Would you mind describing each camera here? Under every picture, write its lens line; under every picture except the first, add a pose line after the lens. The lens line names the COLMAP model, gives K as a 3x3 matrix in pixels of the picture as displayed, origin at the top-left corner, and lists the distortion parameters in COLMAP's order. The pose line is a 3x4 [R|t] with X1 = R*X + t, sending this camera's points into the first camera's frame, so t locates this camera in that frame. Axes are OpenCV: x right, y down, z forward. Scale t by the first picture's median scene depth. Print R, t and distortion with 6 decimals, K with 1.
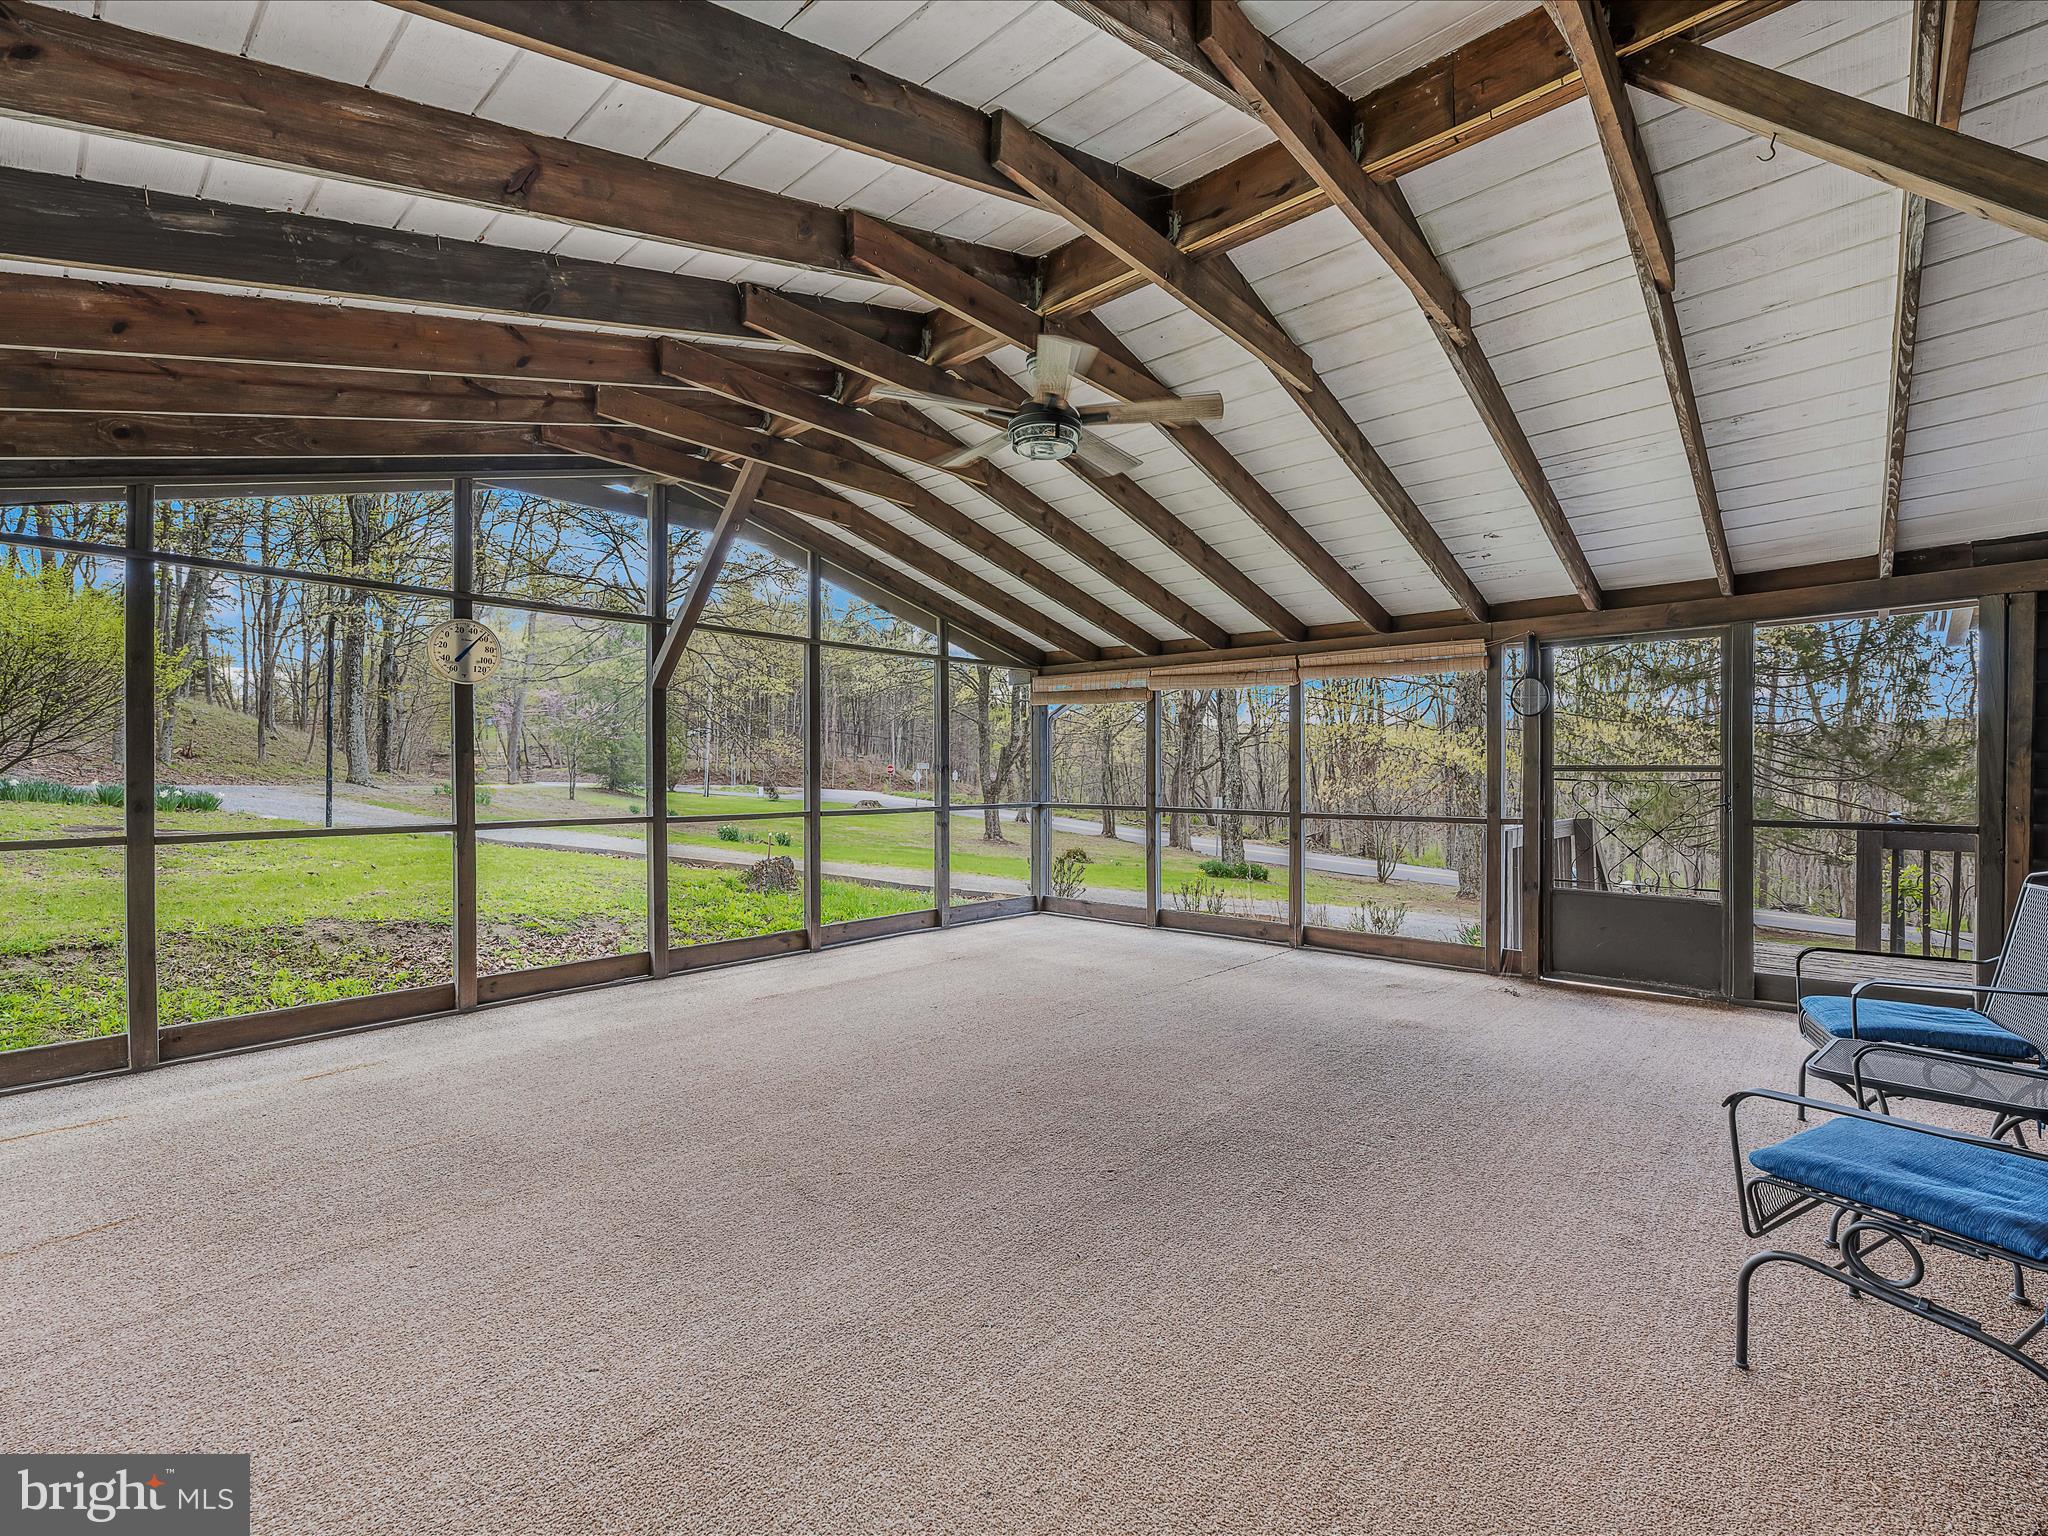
lens RADIAL K [[992.4, 0, 1033.1], [0, 992.4, 772.4], [0, 0, 1]] dist [0.003085, 0.000784]
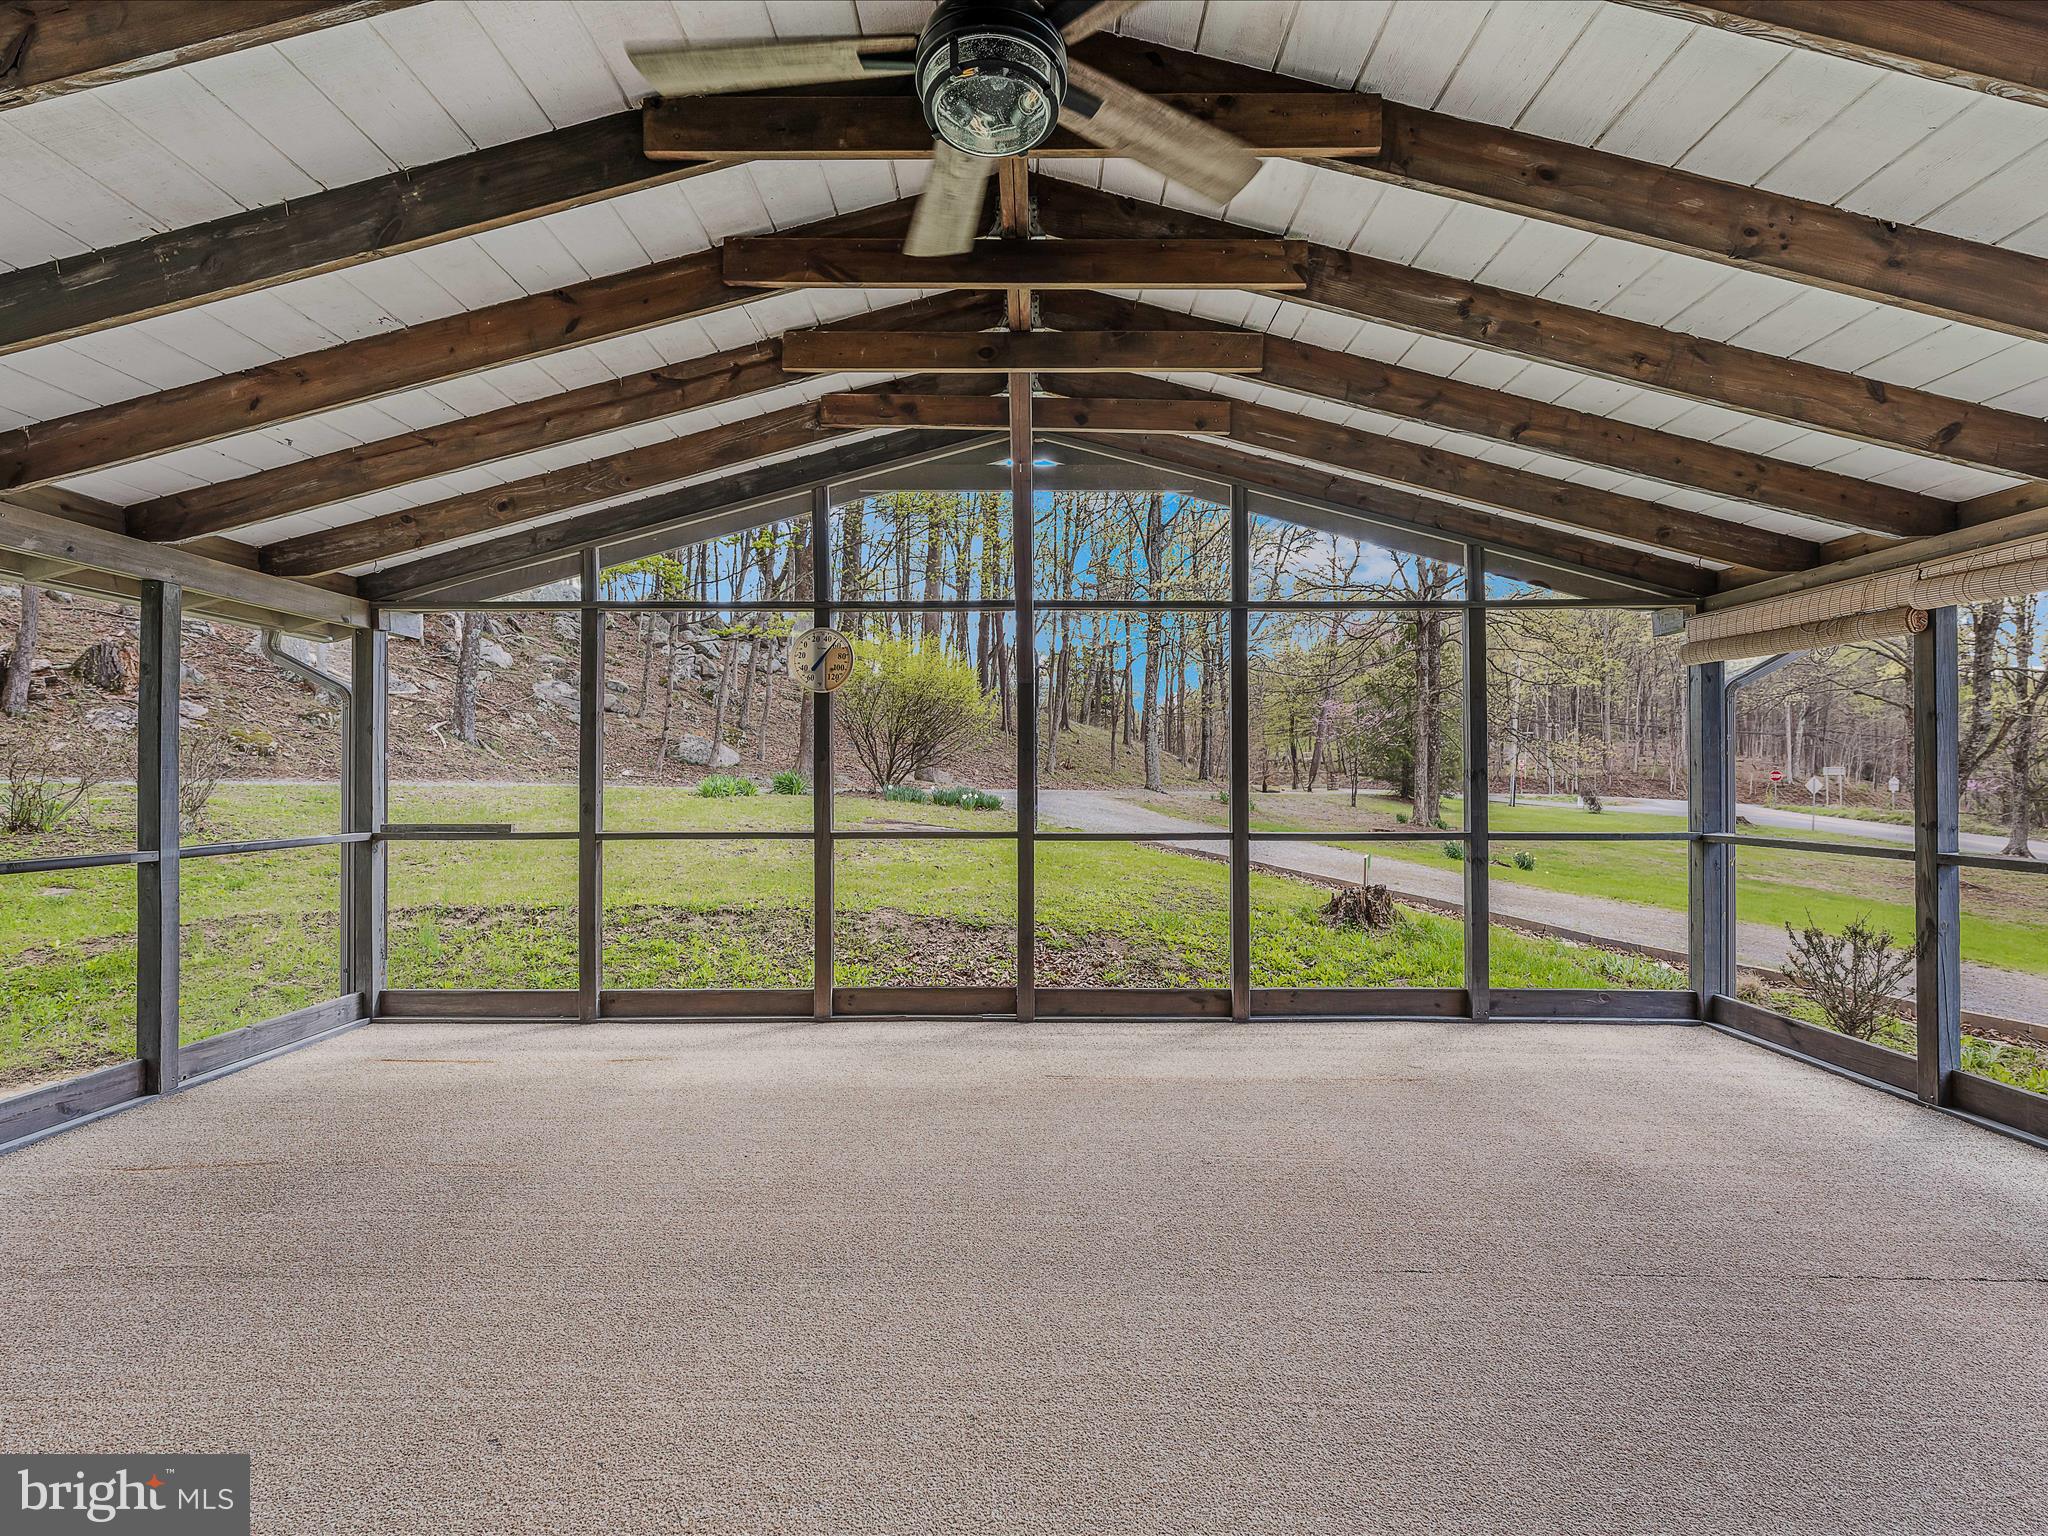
lens RADIAL K [[936.3, 0, 1032.0], [0, 936.3, 772.1], [0, 0, 1]] dist [-0.001279, -0.000156]
pose [[0.633554, -0.006859, -0.773668, 0.202574], [0.000633, 0.999965, -0.008347, -0.000400], [0.773698, 0.004799, 0.633536, 0.394102]]
